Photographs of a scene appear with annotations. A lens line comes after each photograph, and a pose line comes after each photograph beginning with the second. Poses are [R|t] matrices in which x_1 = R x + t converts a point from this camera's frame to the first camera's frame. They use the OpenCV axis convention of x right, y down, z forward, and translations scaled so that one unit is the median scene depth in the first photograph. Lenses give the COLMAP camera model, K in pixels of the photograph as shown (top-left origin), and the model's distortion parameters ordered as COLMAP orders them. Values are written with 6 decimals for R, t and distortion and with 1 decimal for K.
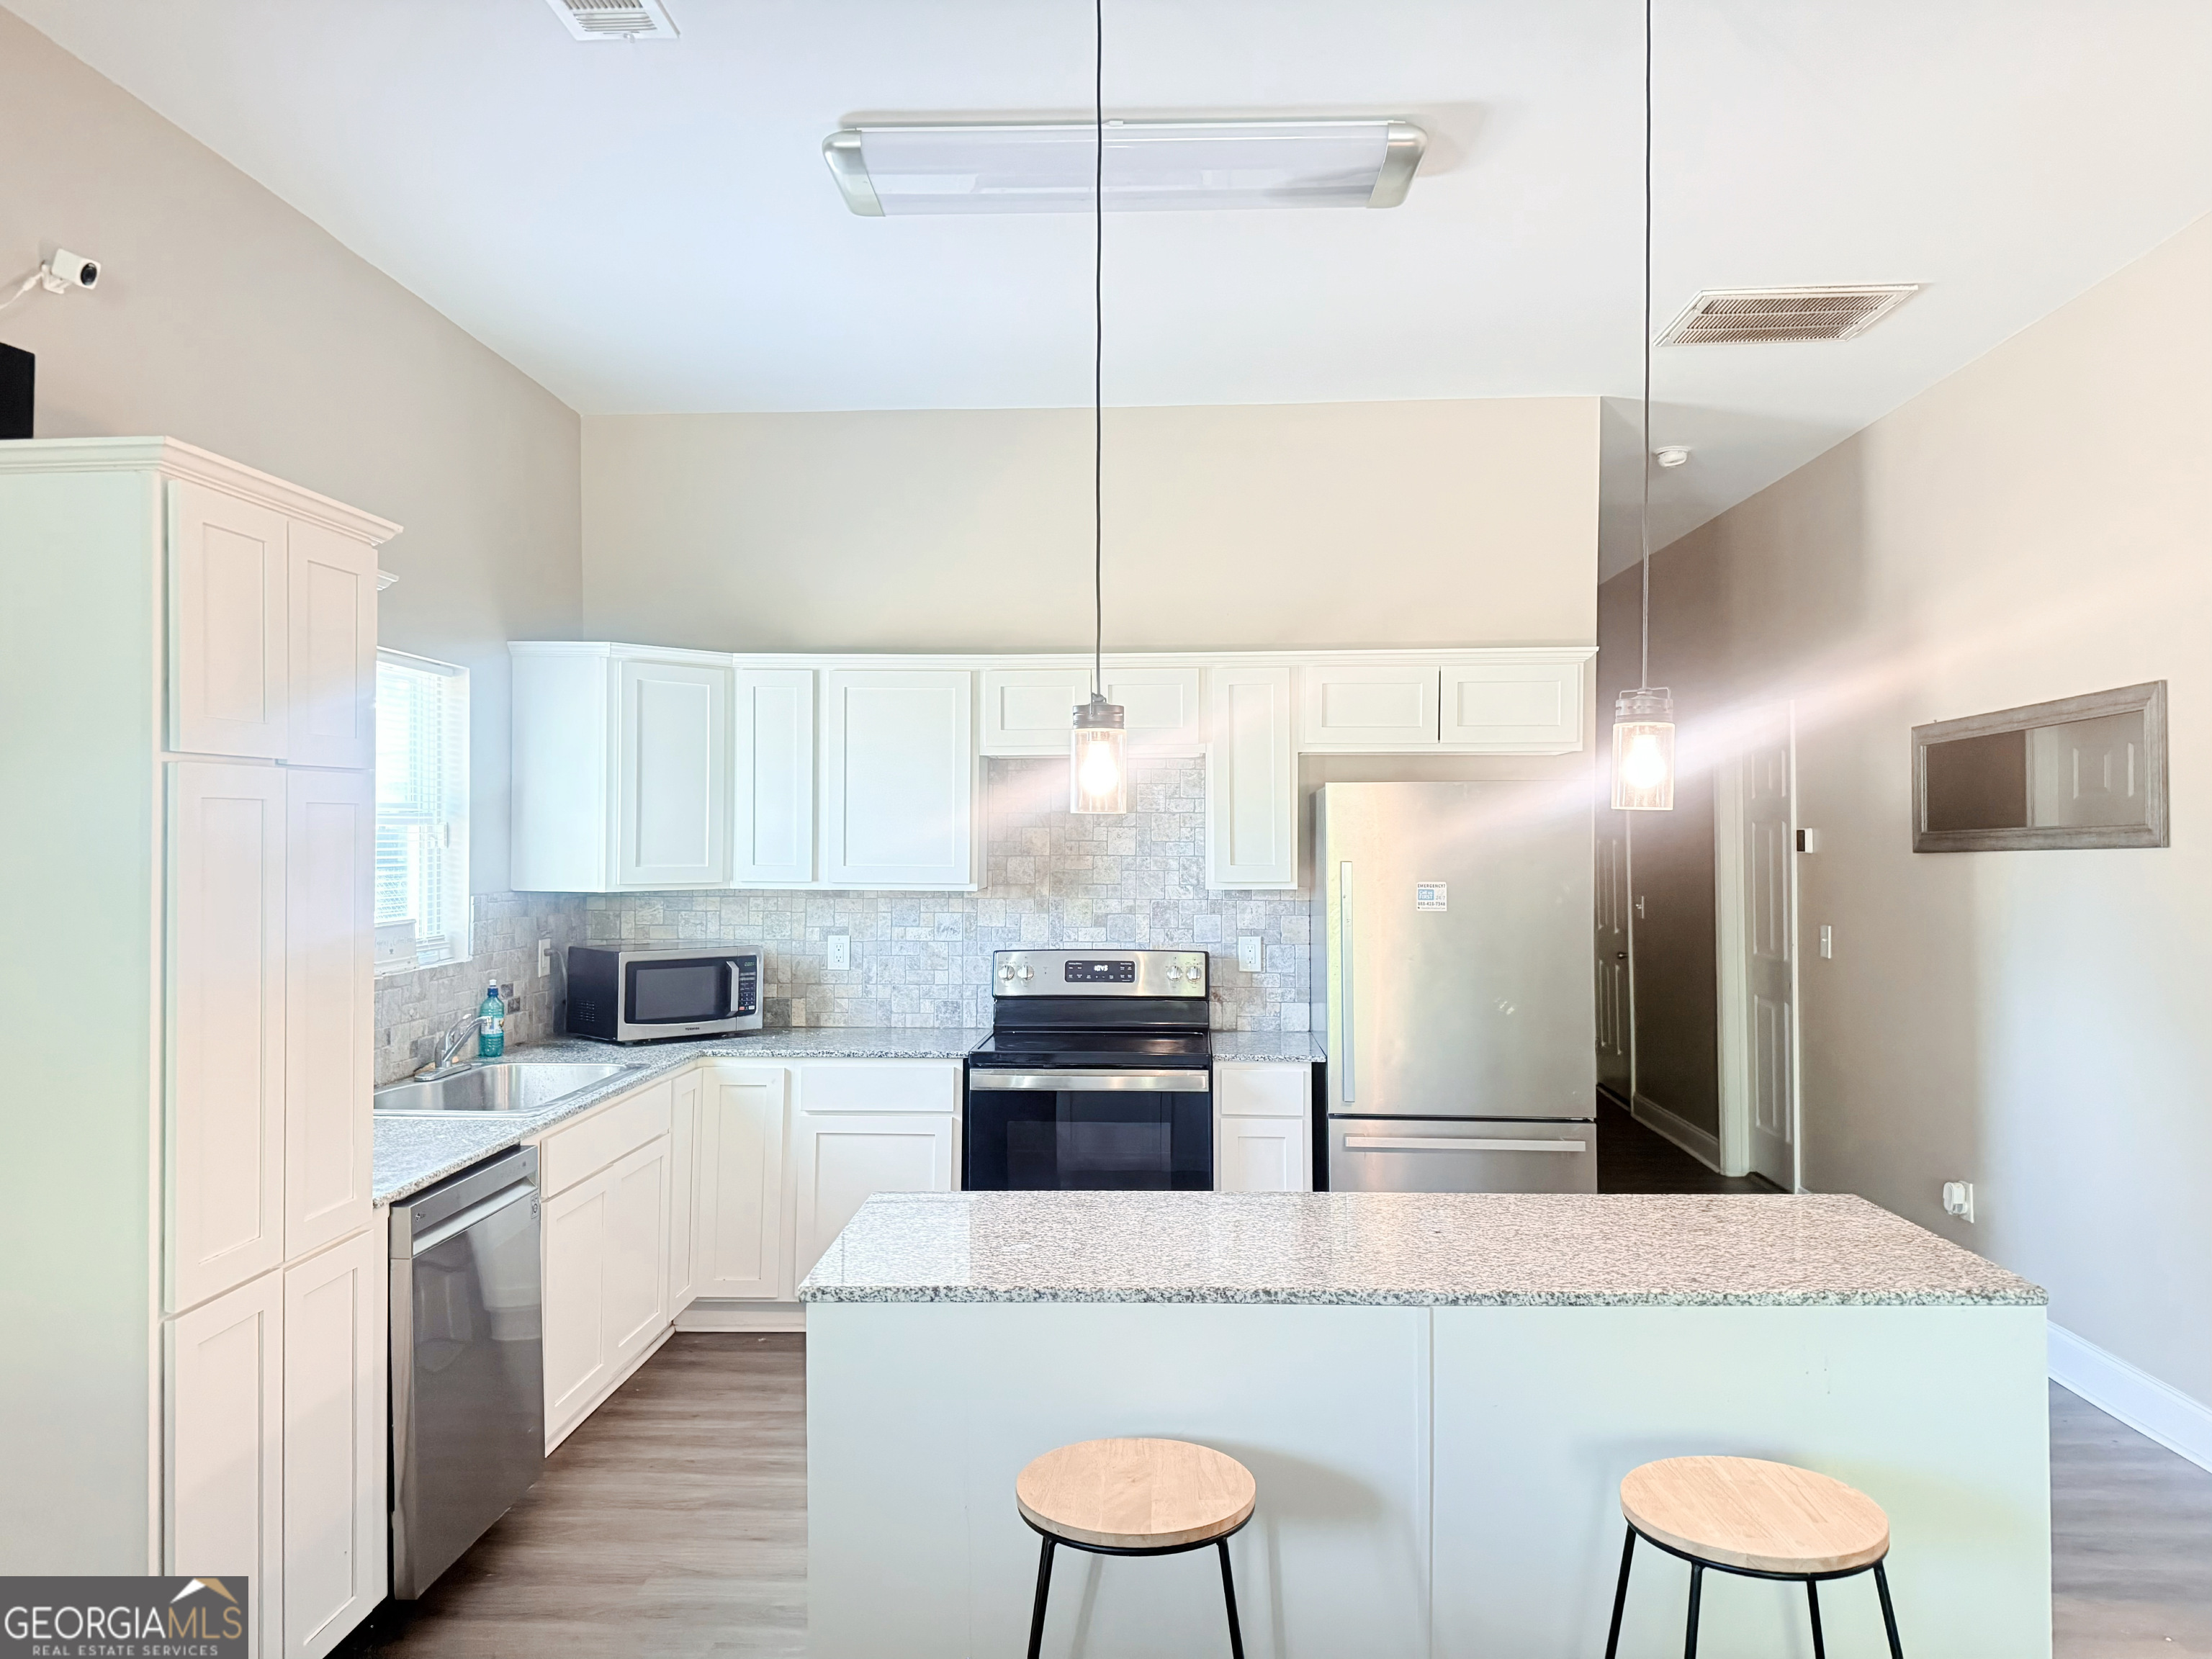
lens RADIAL K [[1444.0, 0, 1106.0], [0, 1444.0, 829.5], [0, 0, 1]] dist [0.062010, -0.074140]
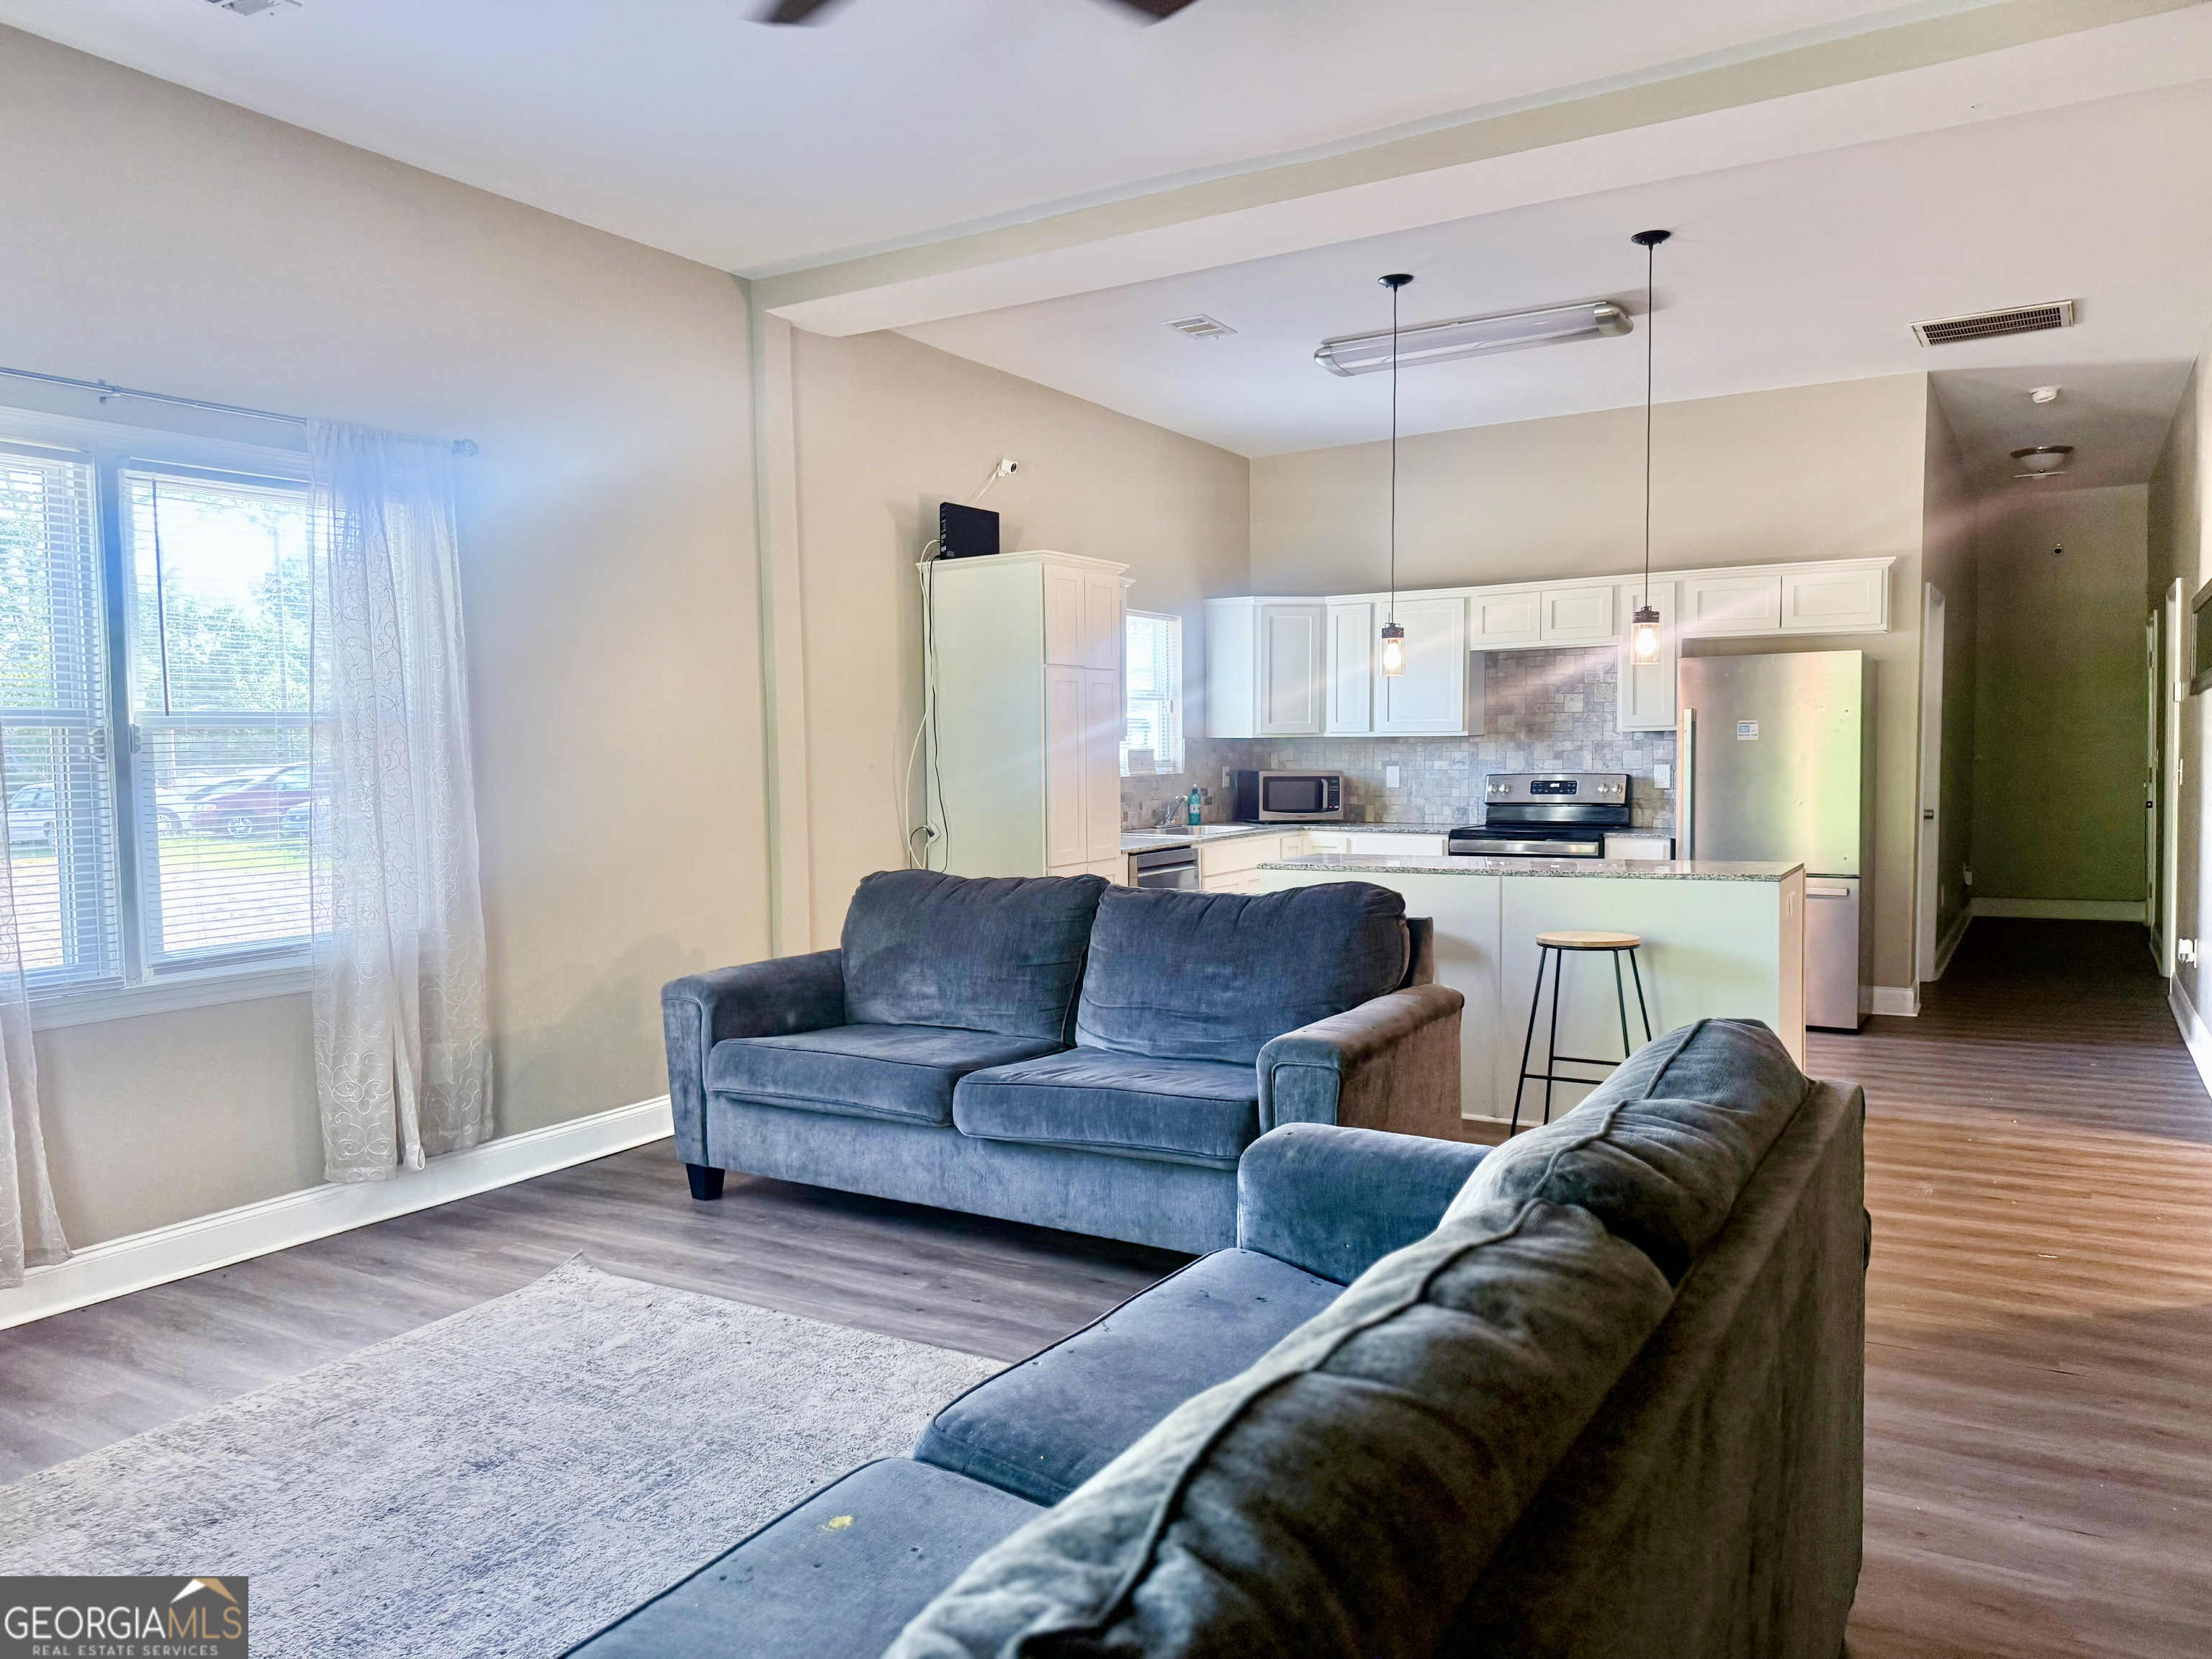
lens RADIAL K [[1444.0, 0, 1106.0], [0, 1444.0, 829.5], [0, 0, 1]] dist [0.062010, -0.074140]
pose [[0.859024, 0.015266, -0.511708, 0.377284], [0.016641, 0.998194, 0.057716, 0.045747], [0.511665, -0.058095, 0.857219, -0.570620]]
